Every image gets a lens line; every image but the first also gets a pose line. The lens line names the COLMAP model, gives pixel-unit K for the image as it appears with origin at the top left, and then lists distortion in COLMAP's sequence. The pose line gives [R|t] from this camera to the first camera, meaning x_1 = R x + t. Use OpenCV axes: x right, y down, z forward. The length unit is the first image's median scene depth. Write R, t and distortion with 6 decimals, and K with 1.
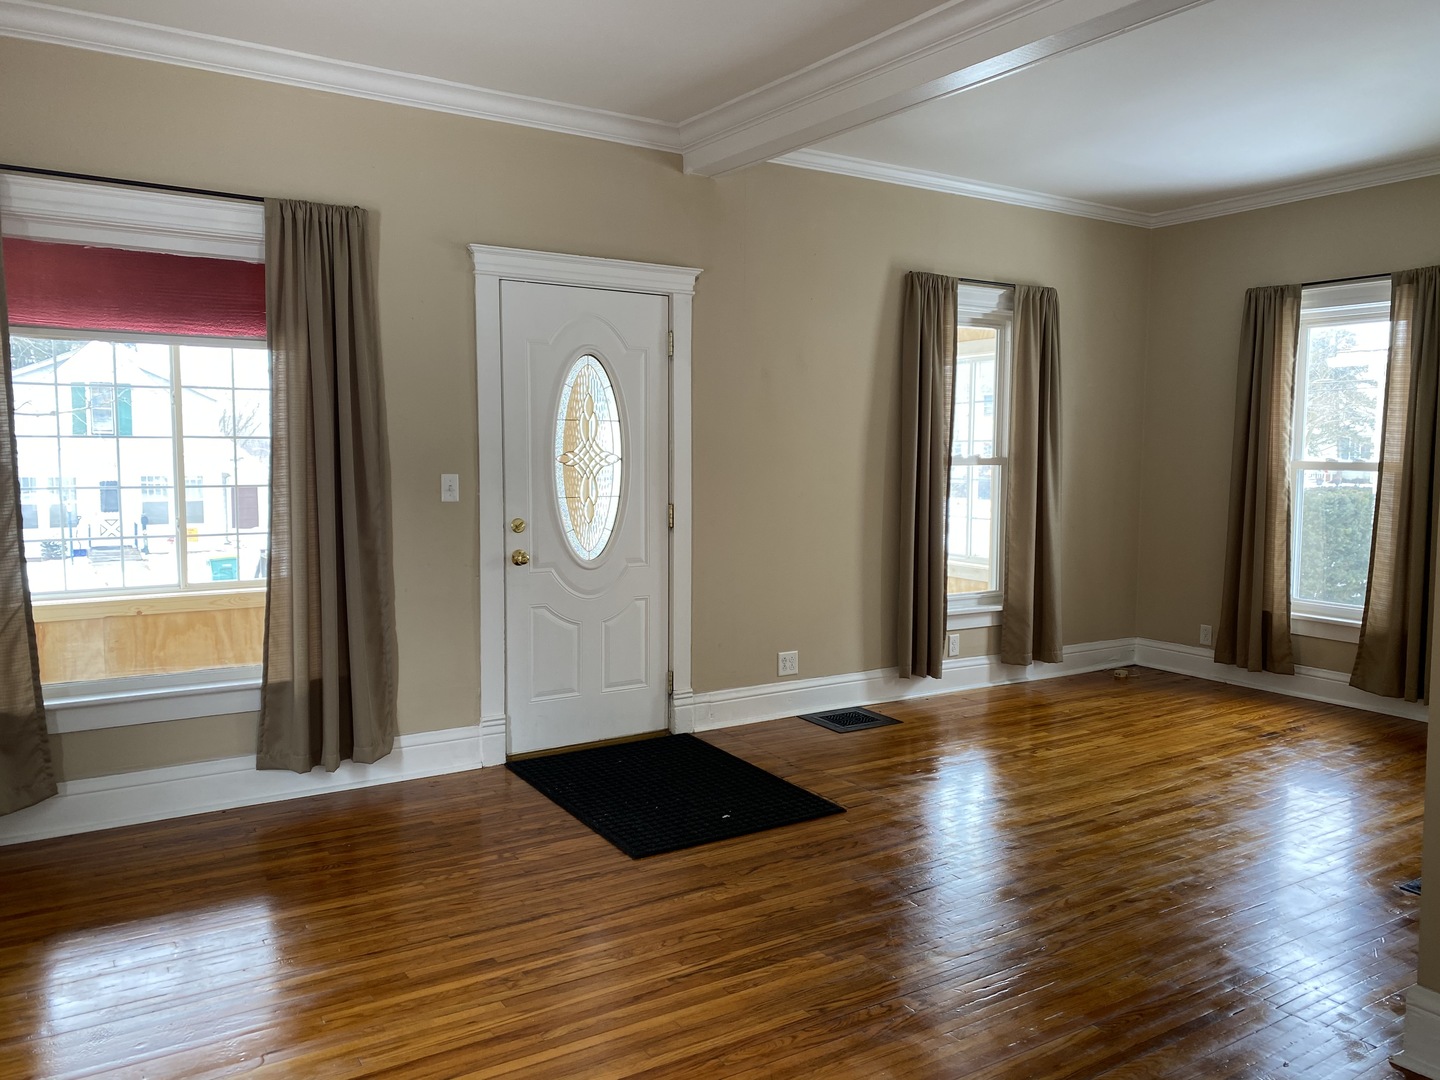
lens RADIAL K [[1113.3, 0, 718.7], [0, 1113.3, 544.9], [0, 0, 1]] dist [0.016606, 0.000241]
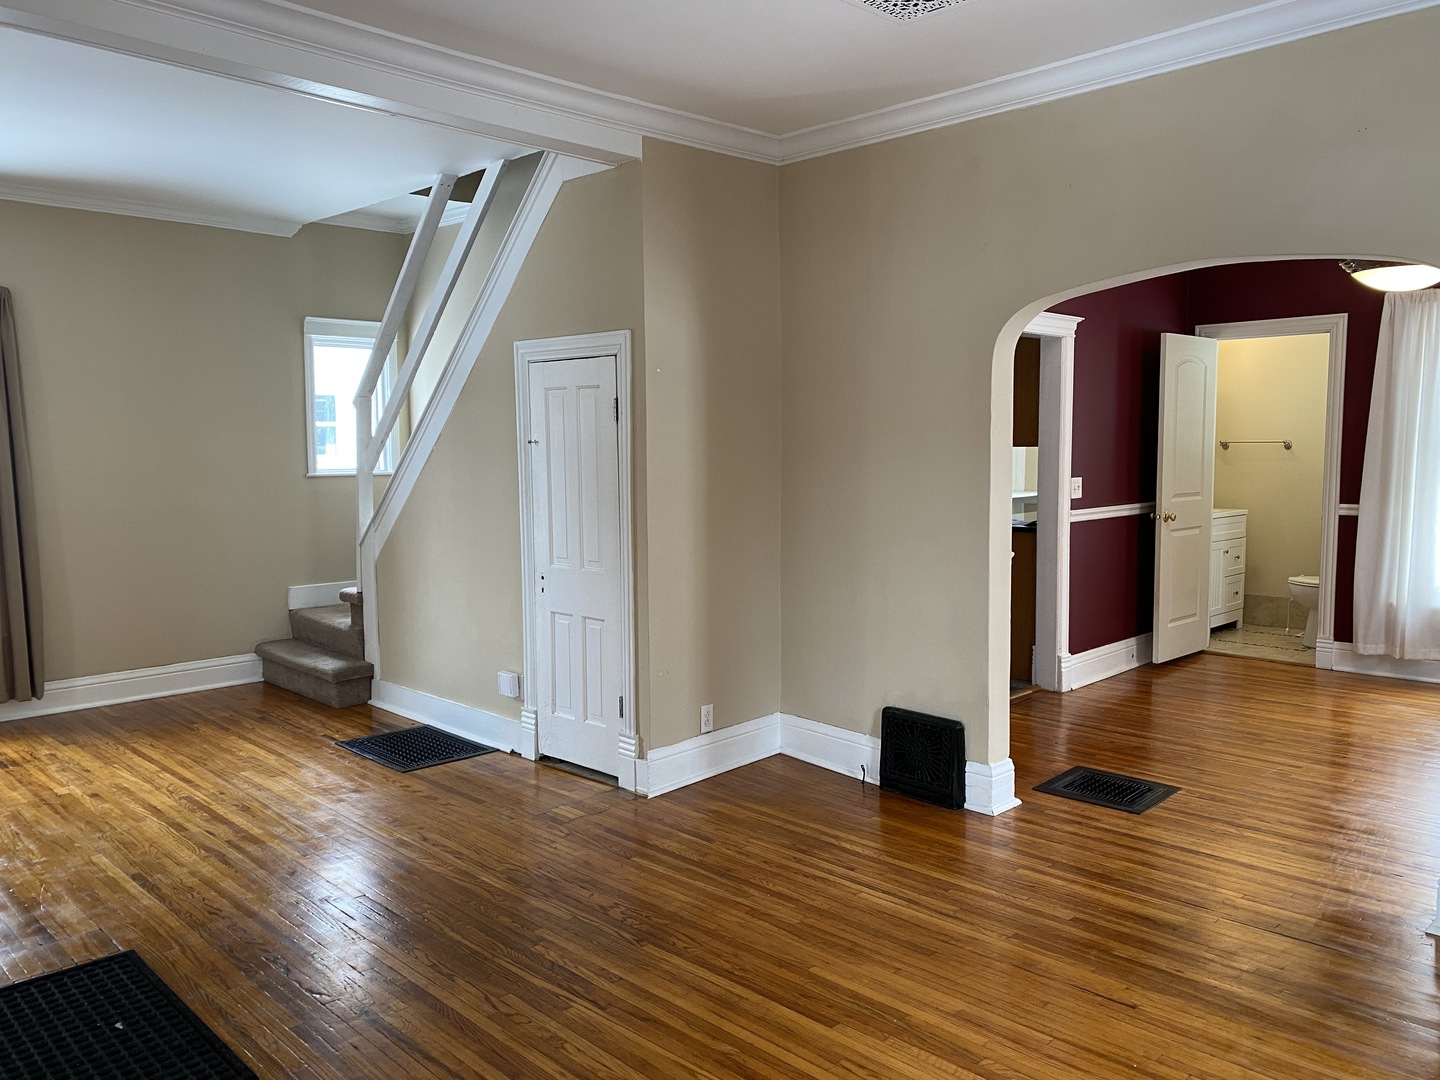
lens RADIAL K [[1113.3, 0, 715.8], [0, 1113.3, 540.7], [0, 0, 1]] dist [0.016606, 0.000241]
pose [[-0.214393, -0.090115, 0.972582, -0.679551], [0.093082, 0.989318, 0.112184, -0.086729], [-0.972302, 0.114581, -0.203715, 0.721039]]
